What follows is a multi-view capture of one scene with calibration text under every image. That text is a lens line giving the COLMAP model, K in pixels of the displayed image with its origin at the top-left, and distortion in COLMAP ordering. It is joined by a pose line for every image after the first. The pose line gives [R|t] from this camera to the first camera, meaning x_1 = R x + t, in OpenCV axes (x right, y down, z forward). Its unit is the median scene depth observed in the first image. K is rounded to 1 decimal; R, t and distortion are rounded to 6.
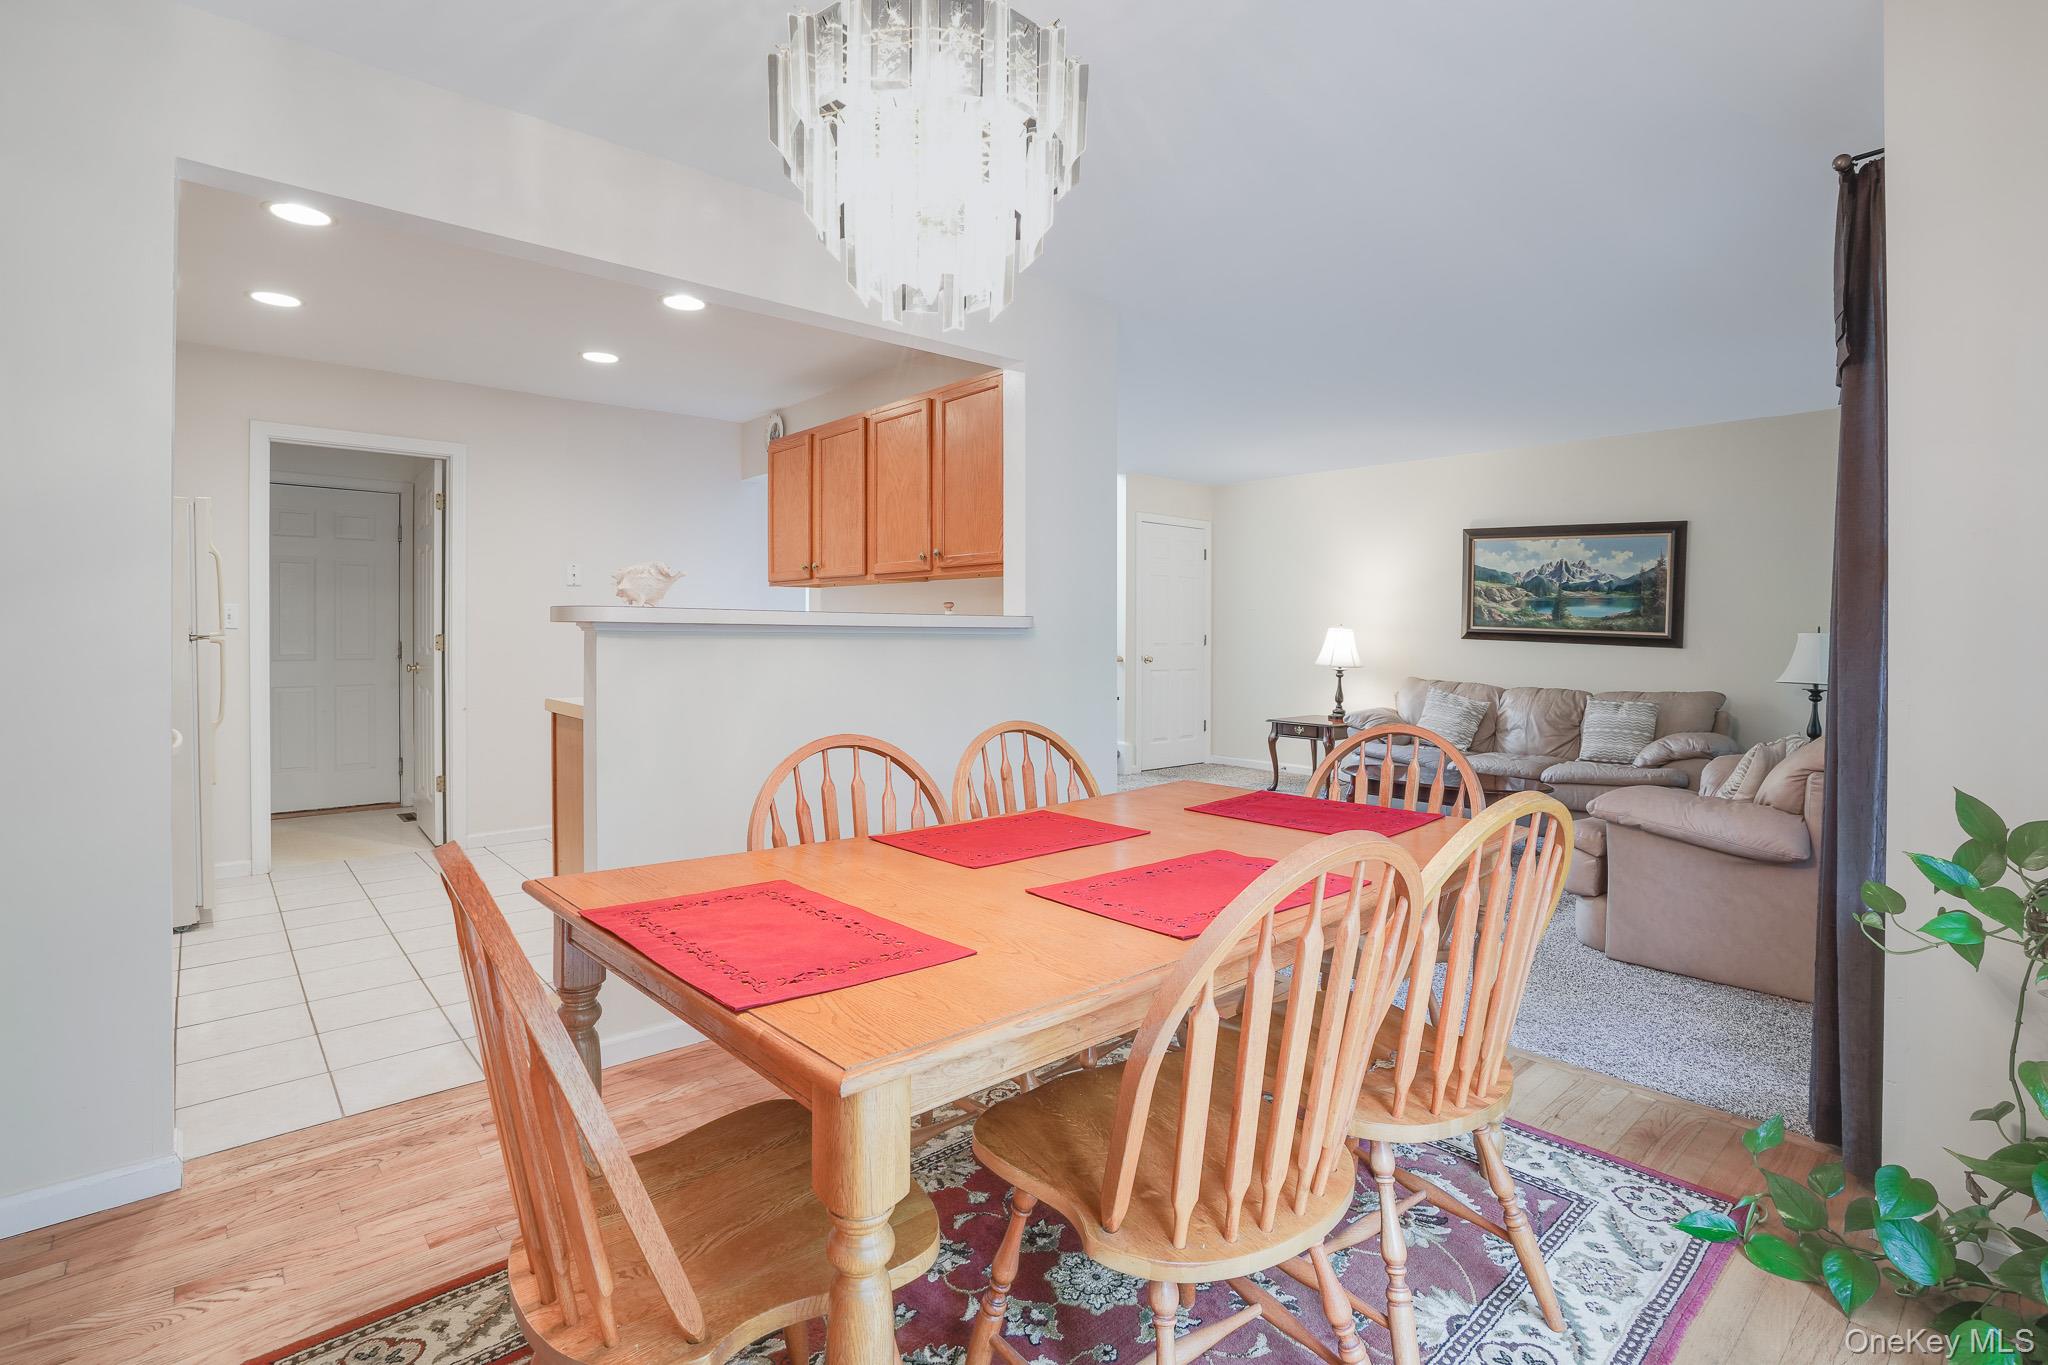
lens RADIAL K [[951.3, 0, 990.4], [0, 951.3, 645.2], [0, 0, 1]] dist [-0.044944, 0.017212]
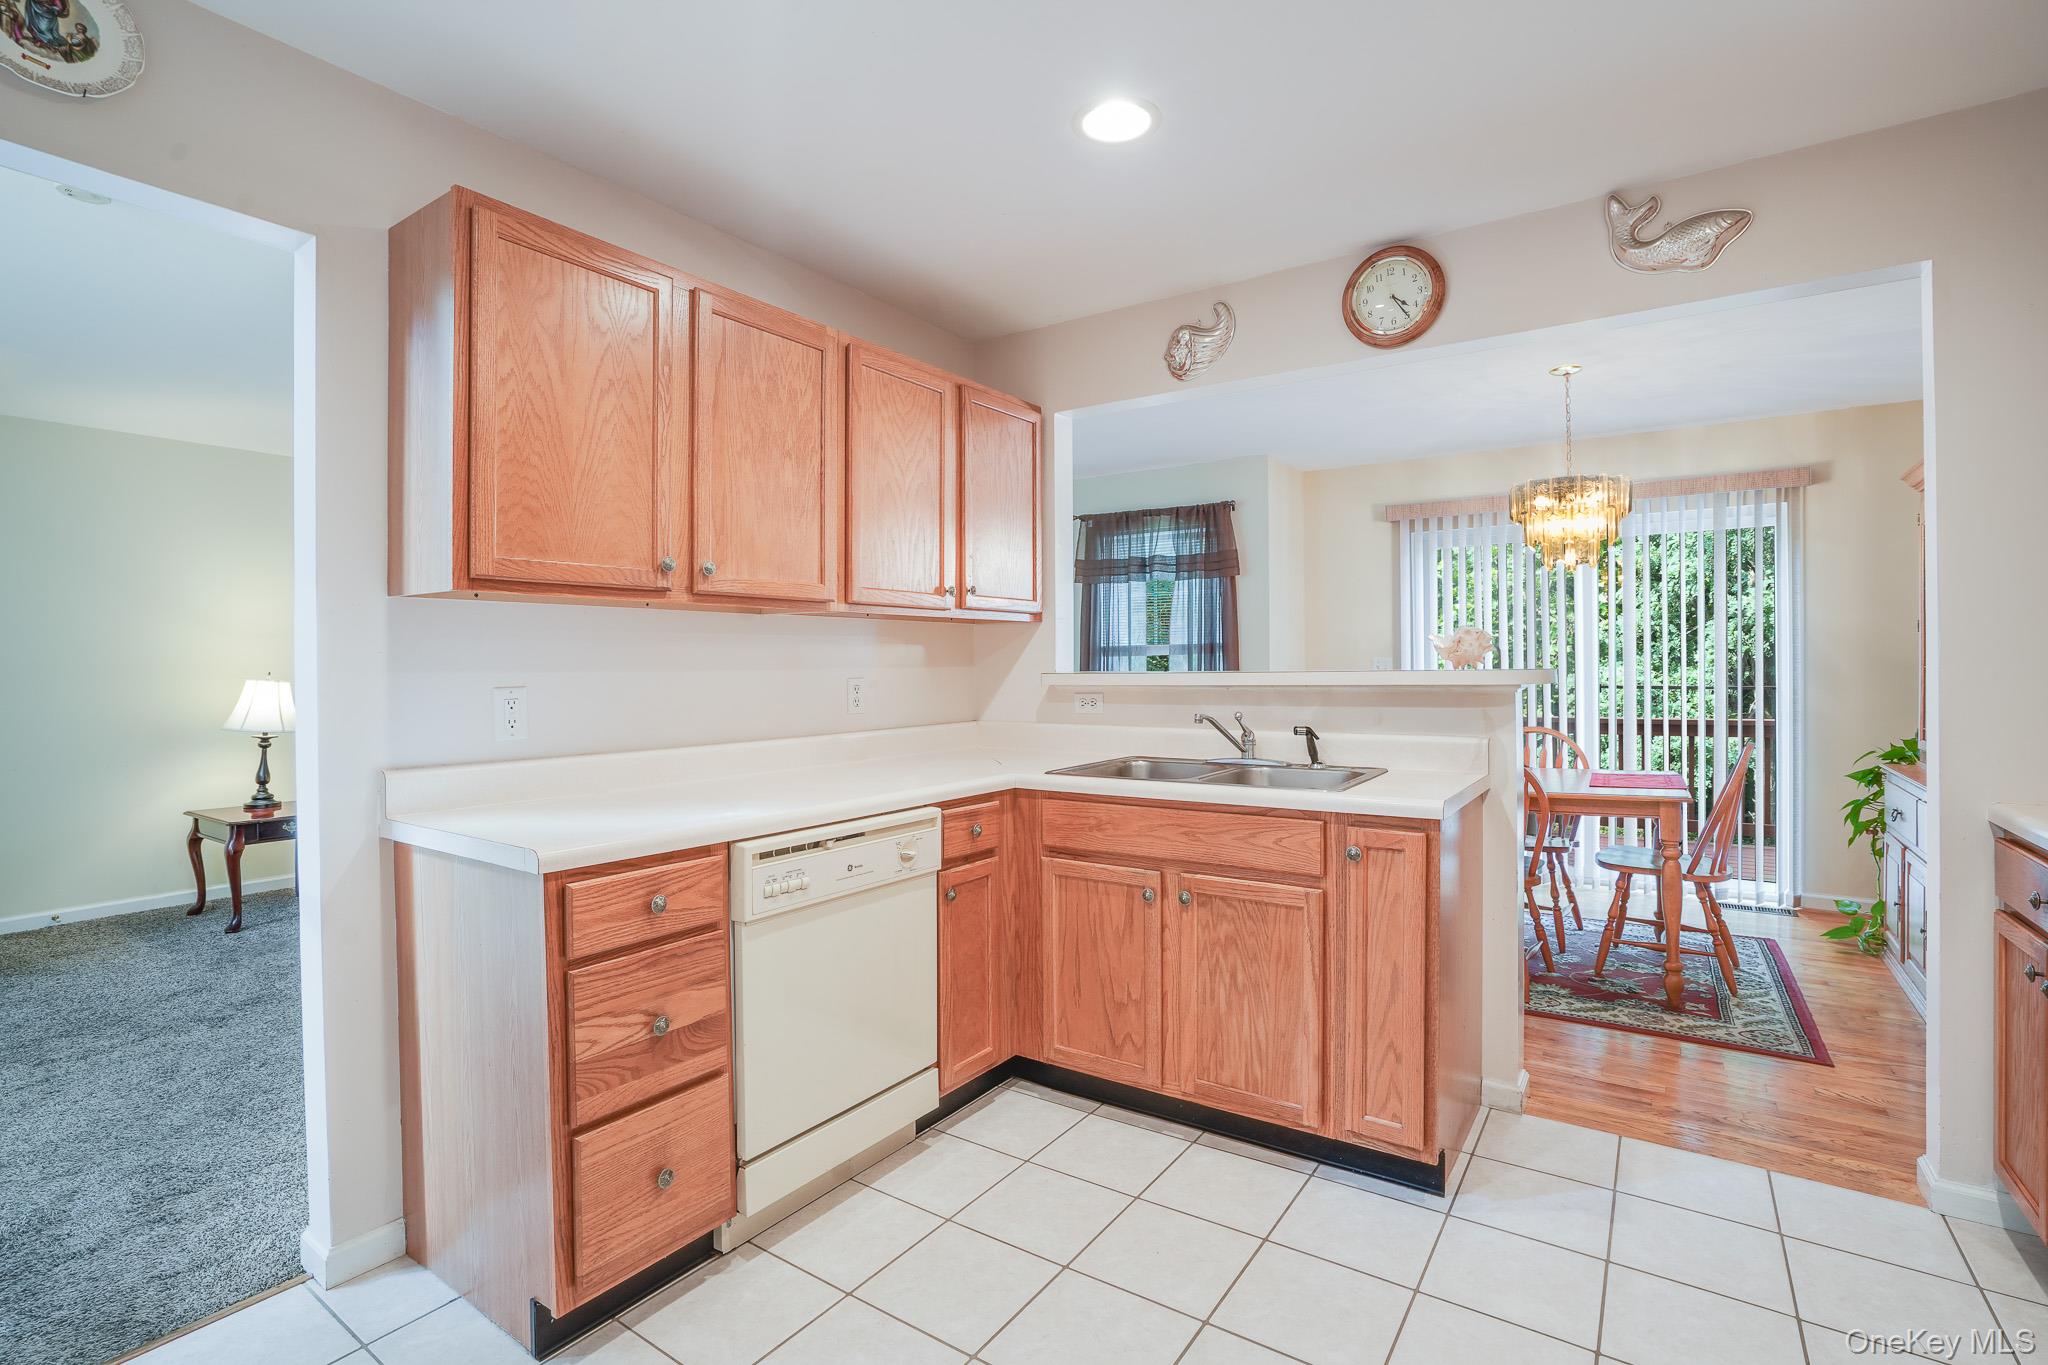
lens RADIAL K [[951.3, 0, 1041.3], [0, 951.3, 671.1], [0, 0, 1]] dist [-0.044944, 0.017212]
pose [[-0.273819, -0.012441, 0.961701, -0.512237], [0.016867, 0.999700, 0.017735, -0.029332], [-0.961633, 0.021077, -0.273527, 0.718852]]
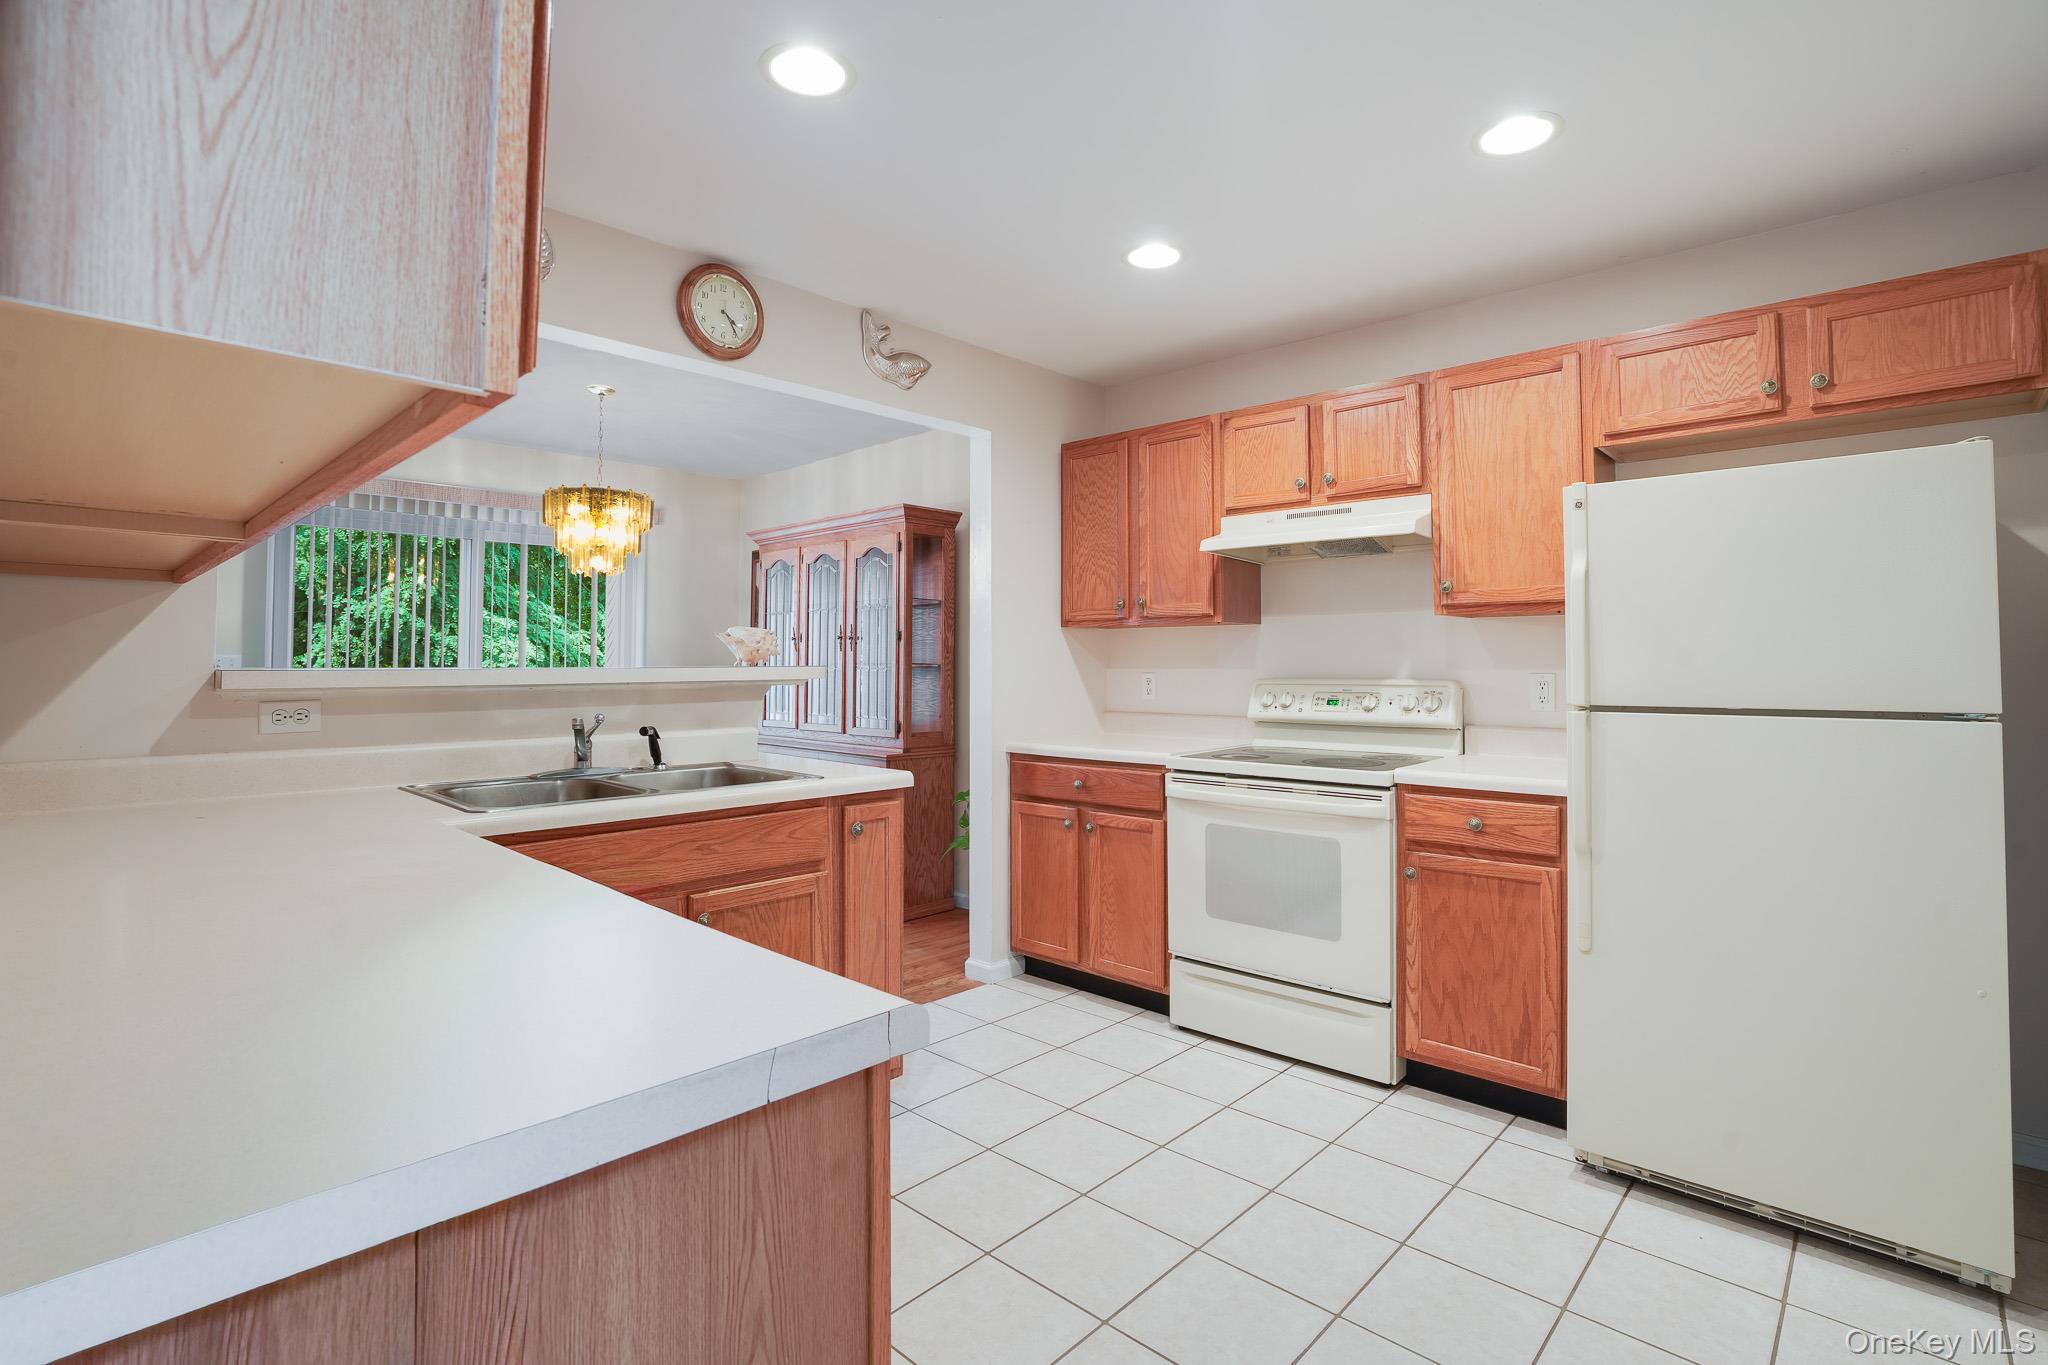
lens RADIAL K [[964.0, 0, 1020.9], [0, 964.0, 639.4], [0, 0, 1]] dist [-0.013730, 0.004790]
pose [[-0.994957, -0.012029, -0.099576, -0.235058], [-0.010537, 0.999824, -0.015498, -0.026795], [0.099745, -0.014370, -0.994909, 0.918879]]
